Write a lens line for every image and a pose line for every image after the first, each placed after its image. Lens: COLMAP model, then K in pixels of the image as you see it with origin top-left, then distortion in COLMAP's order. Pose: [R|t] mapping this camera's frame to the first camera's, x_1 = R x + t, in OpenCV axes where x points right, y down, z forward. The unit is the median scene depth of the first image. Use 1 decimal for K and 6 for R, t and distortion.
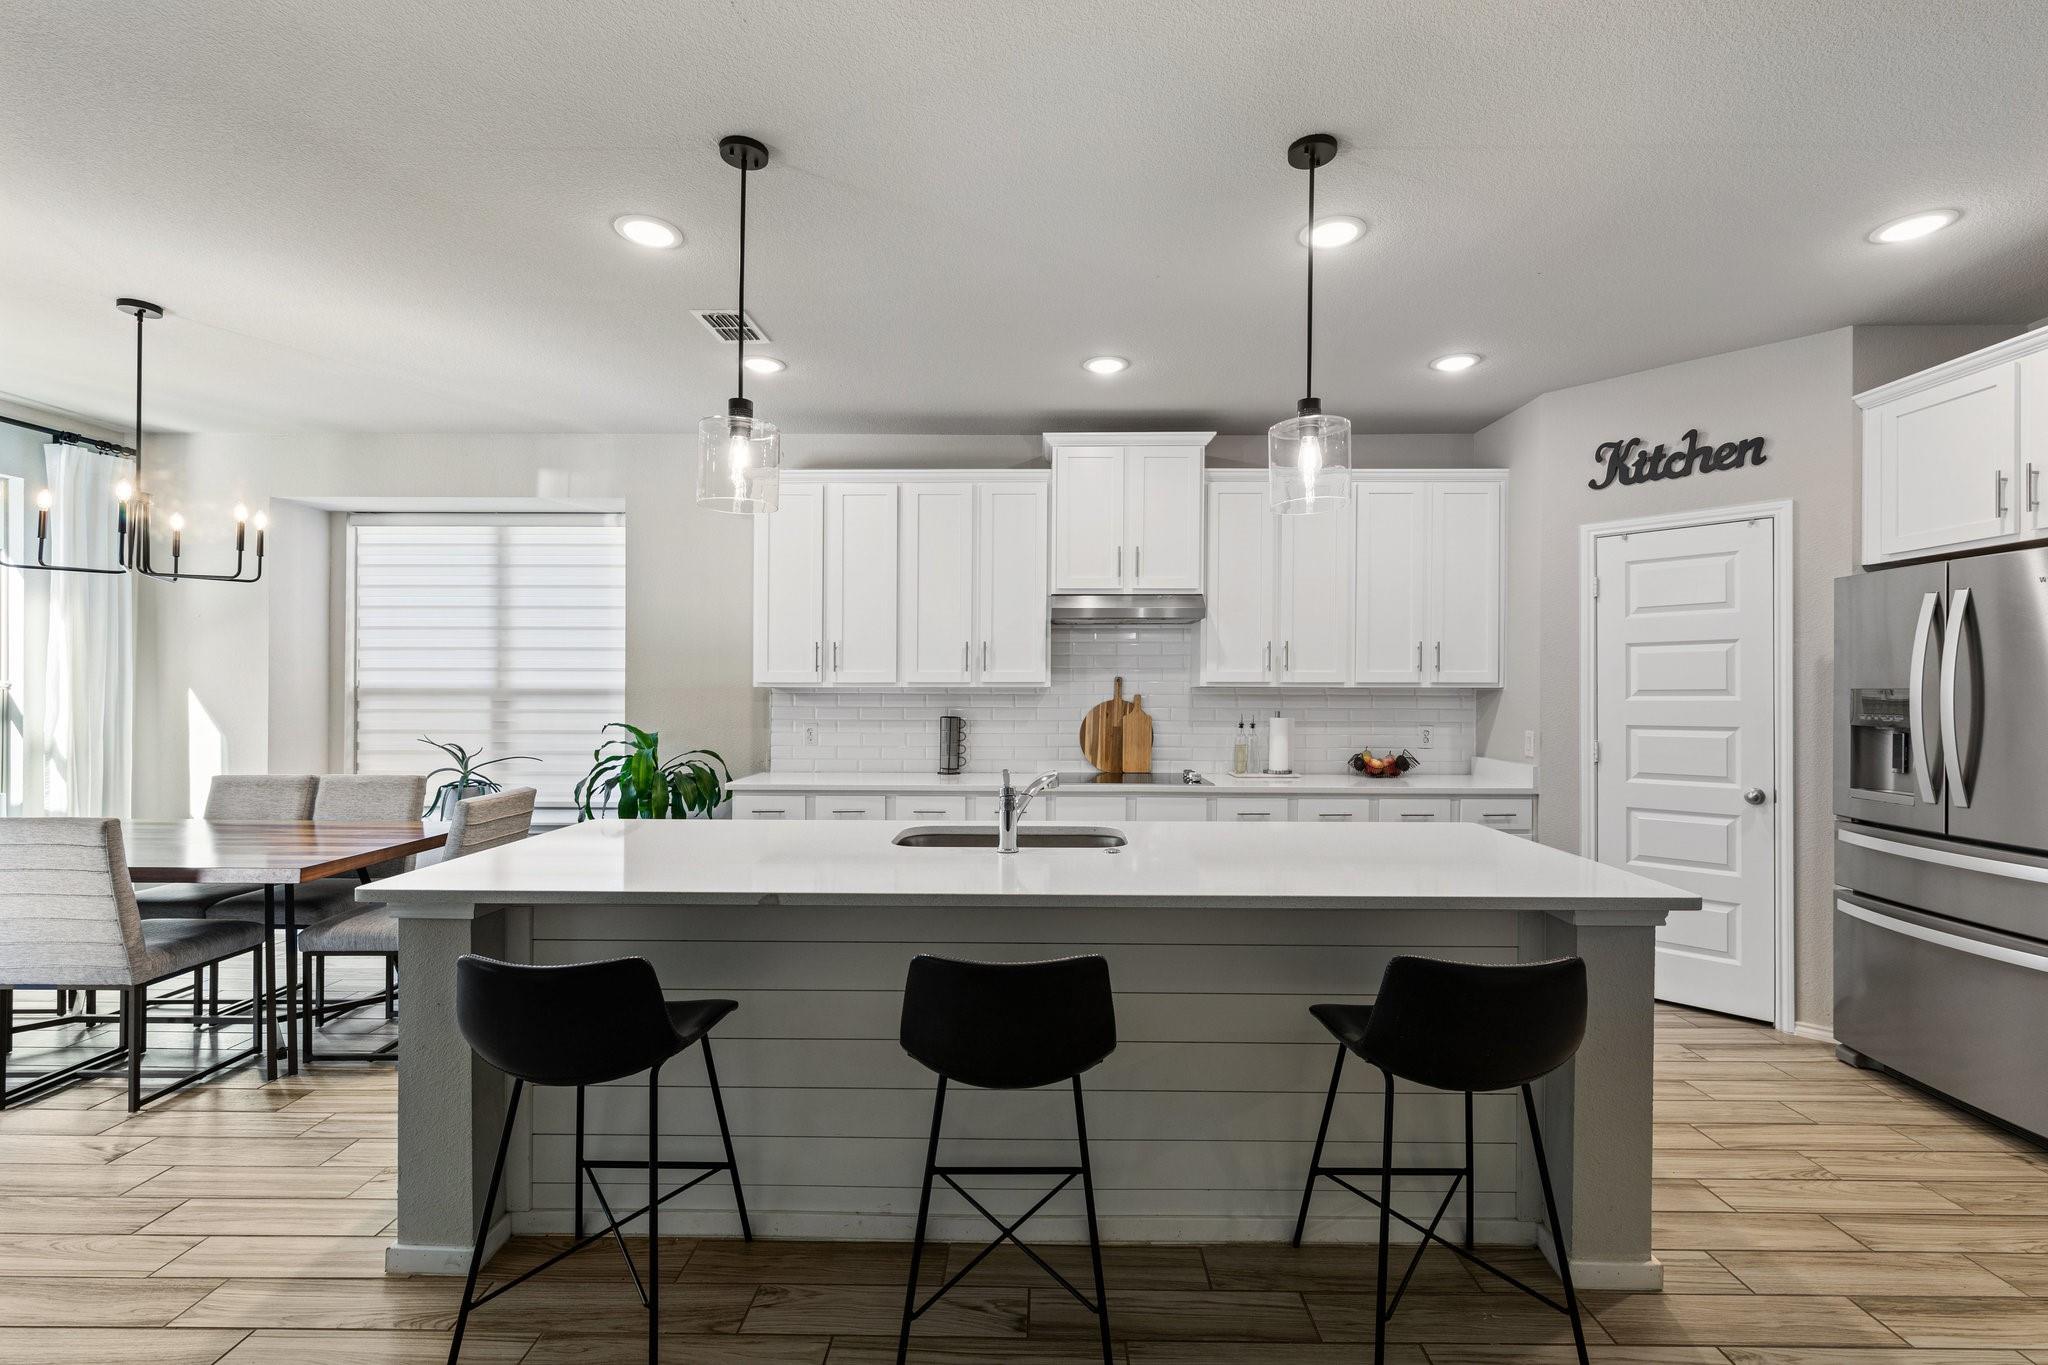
lens RADIAL K [[879.8, 0, 1030.8], [0, 879.8, 690.0], [0, 0, 1]] dist [0.003889, -0.001601]
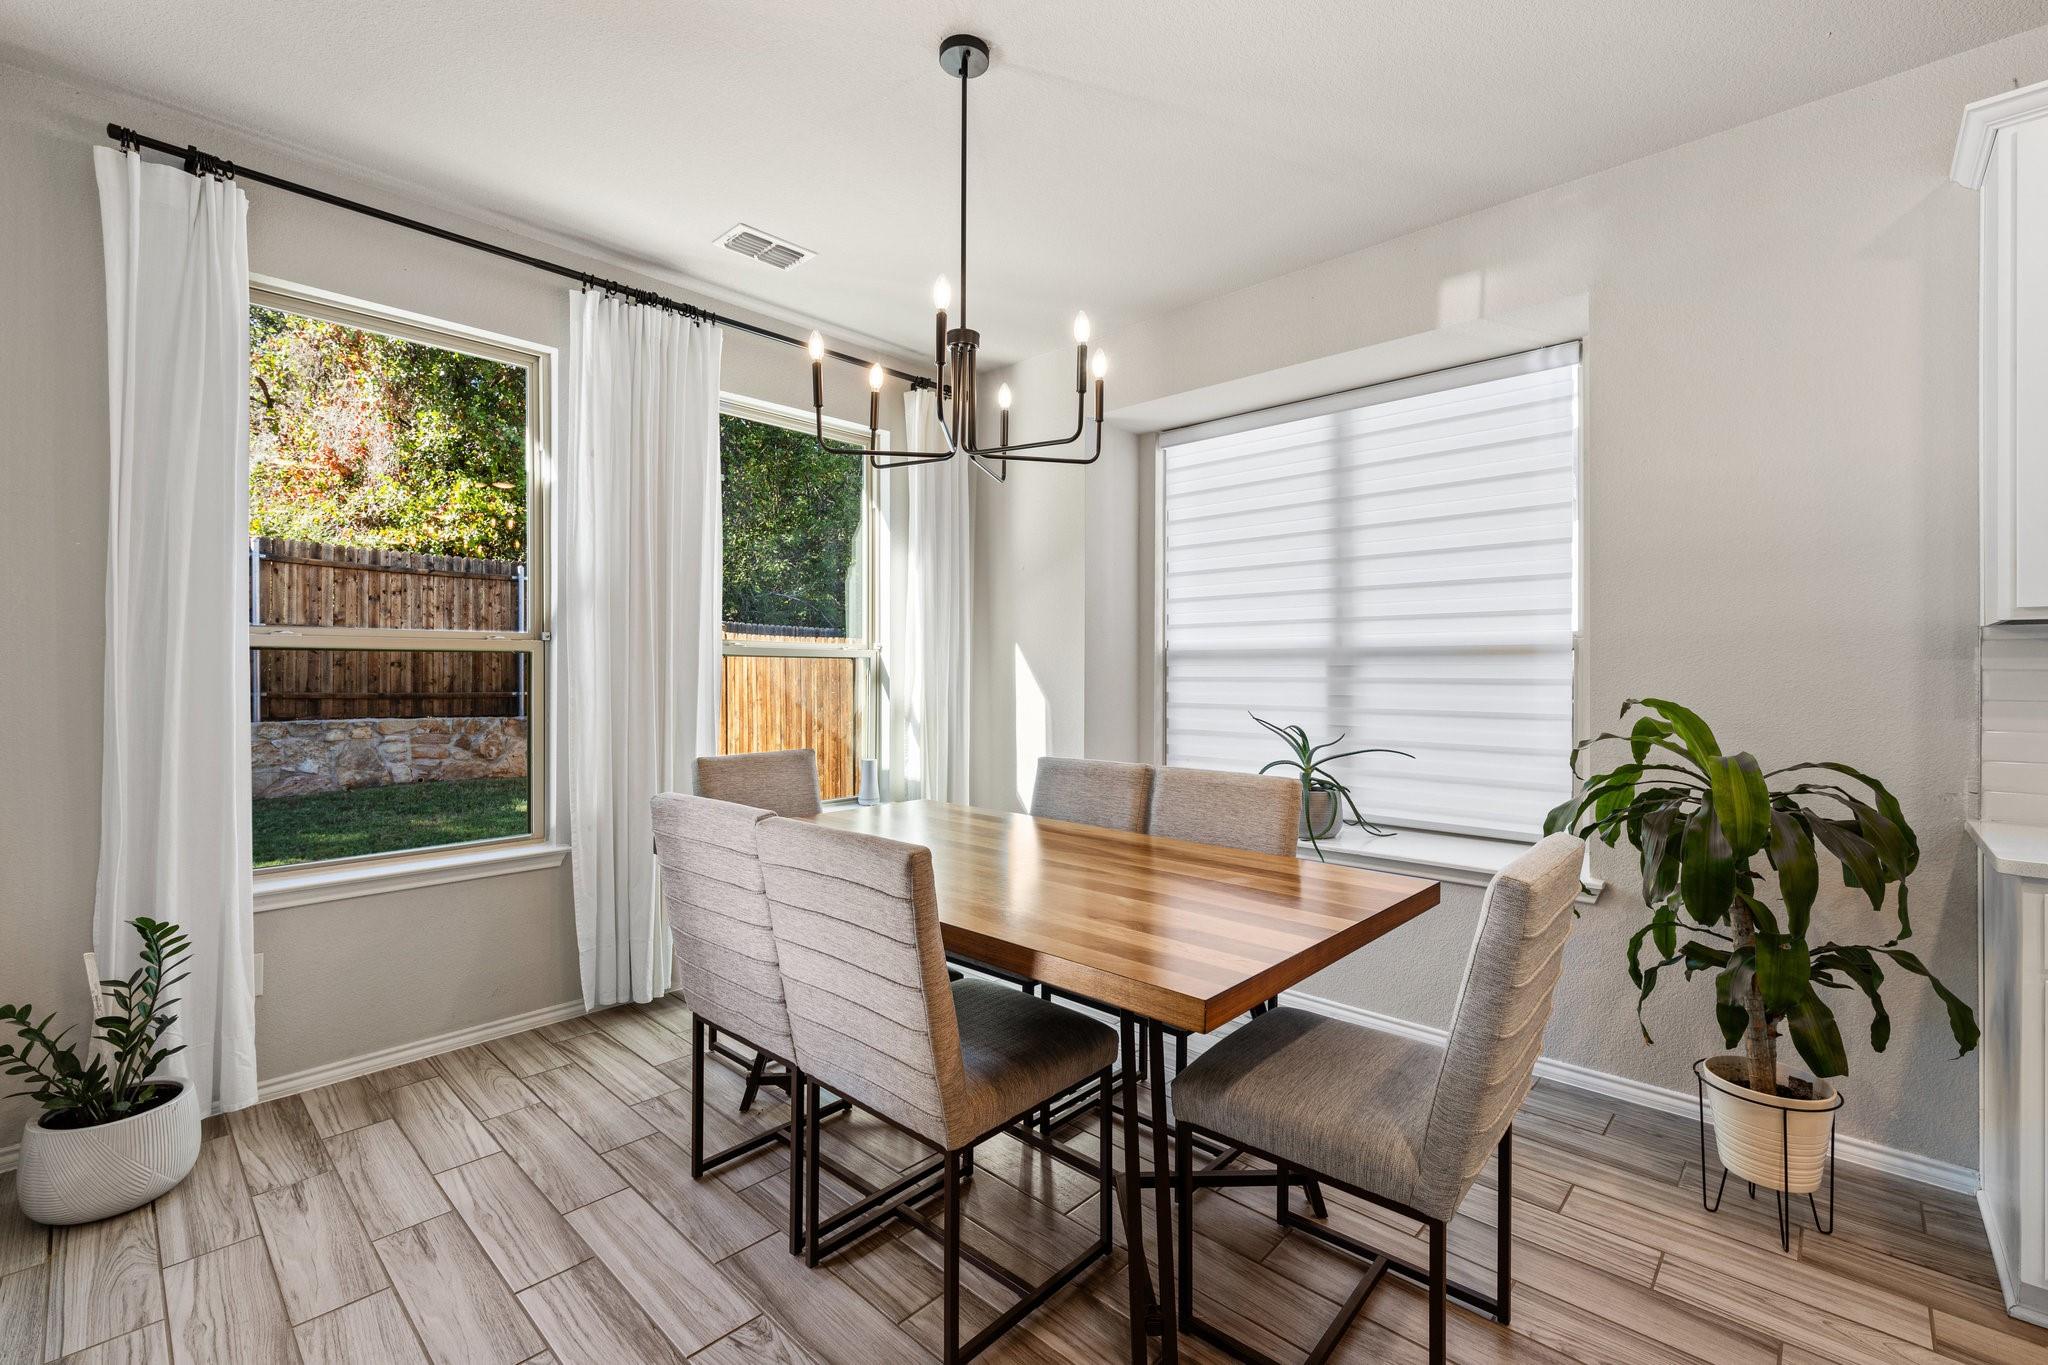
lens RADIAL K [[879.8, 0, 1029.4], [0, 879.8, 662.5], [0, 0, 1]] dist [0.003889, -0.001601]
pose [[0.737958, -0.007435, -0.674805, -0.380862], [-0.001313, 0.999922, -0.012453, 0.022809], [0.674845, 0.010076, 0.737891, 0.392729]]
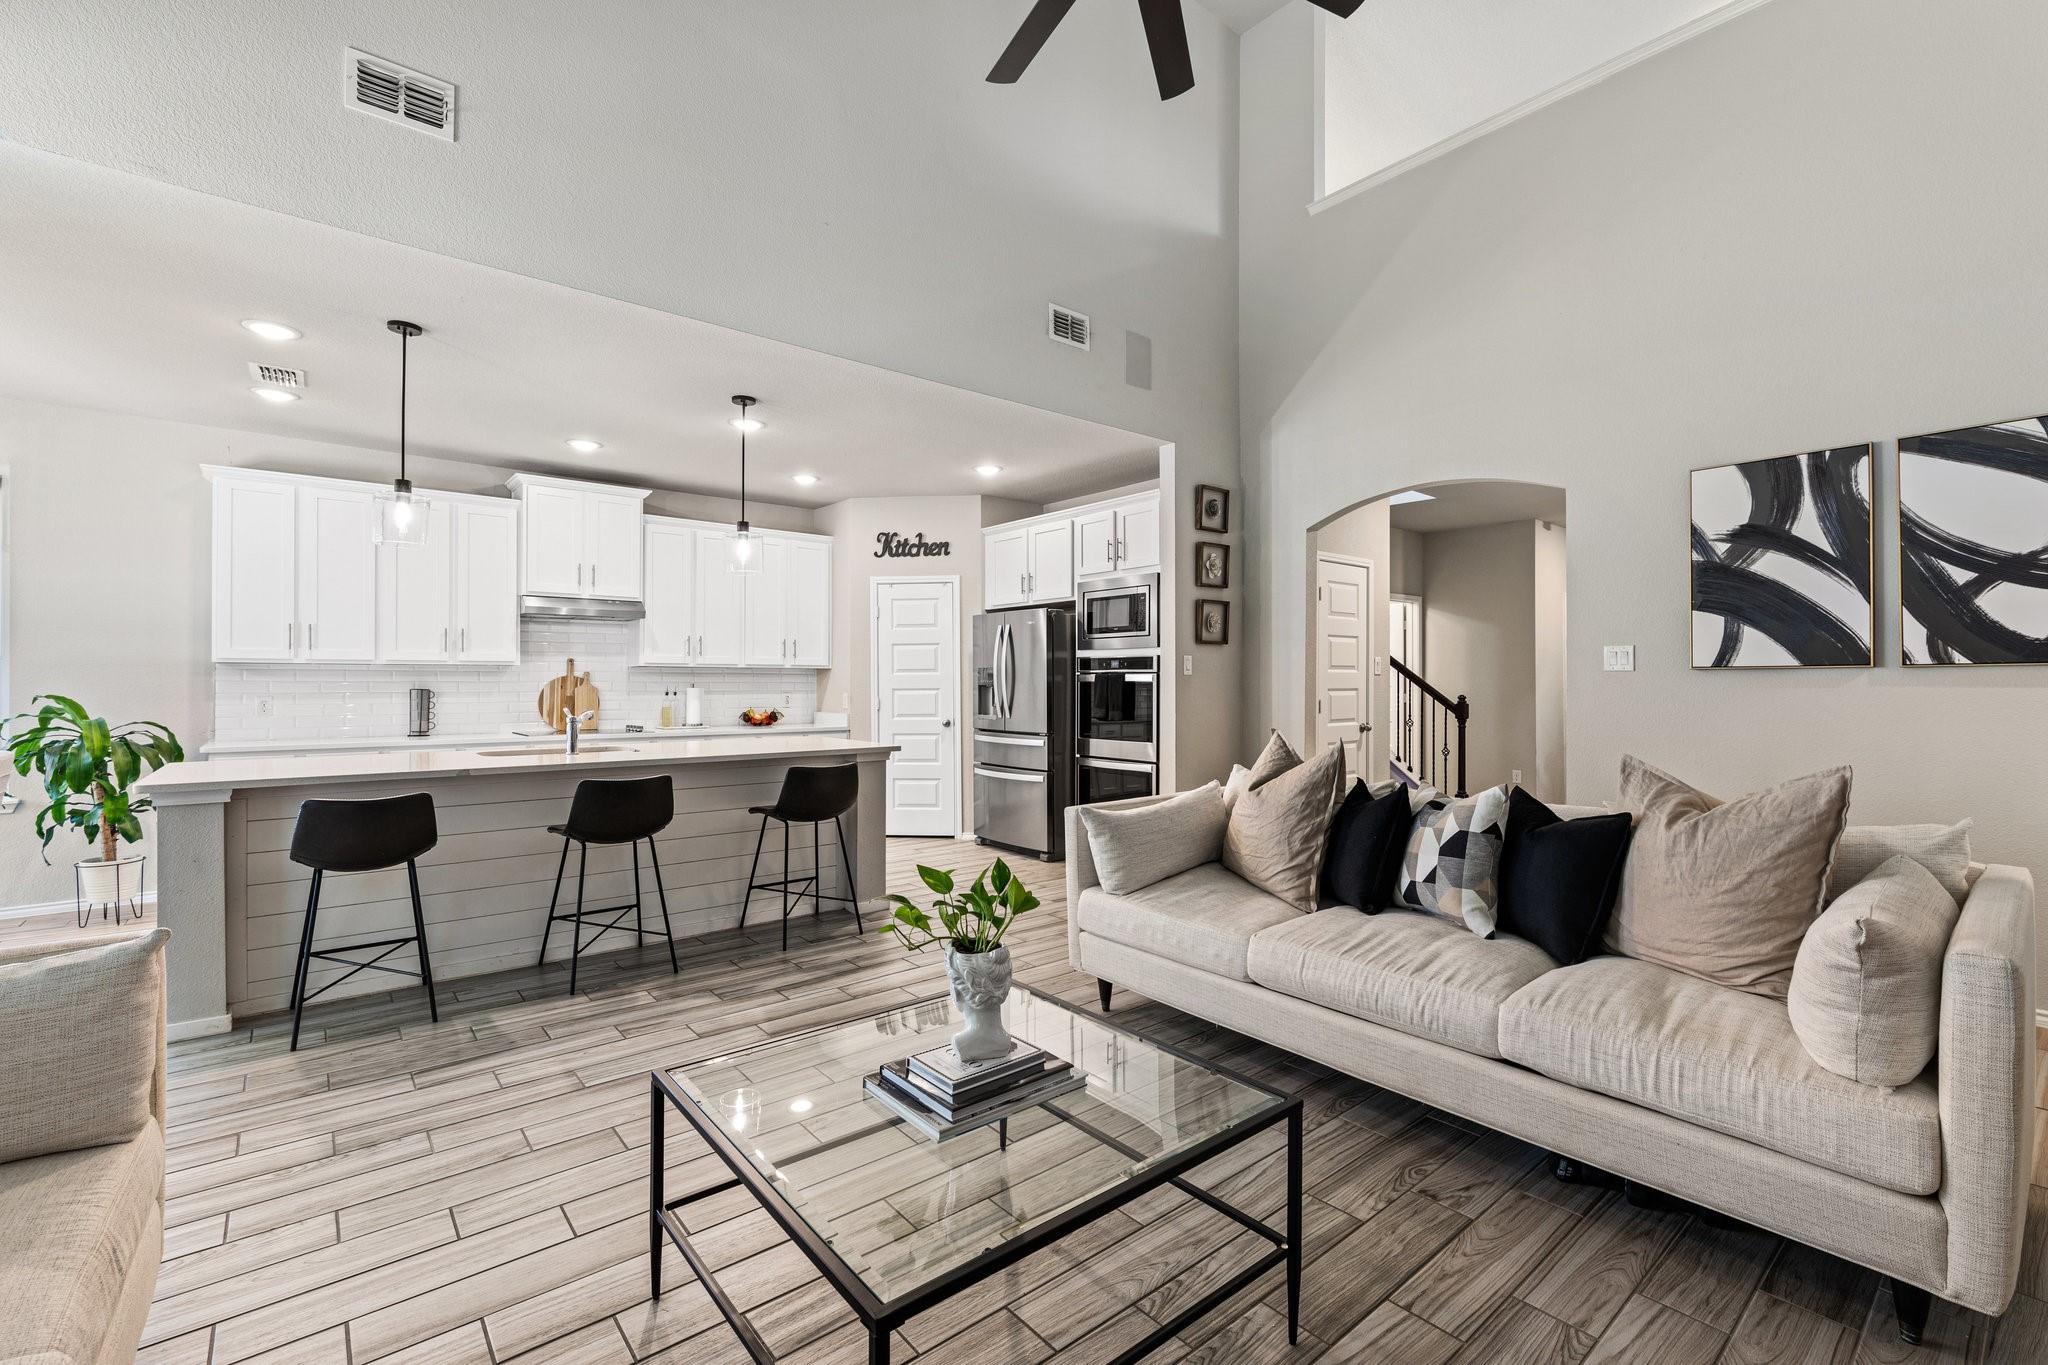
lens RADIAL K [[879.8, 0, 1029.9], [0, 879.8, 684.3], [0, 0, 1]] dist [0.003889, -0.001601]
pose [[0.757961, -0.004152, 0.652287, -0.265451], [0.001841, 0.999989, 0.004226, 0.021615], [-0.652298, -0.002003, 0.757960, -0.508148]]
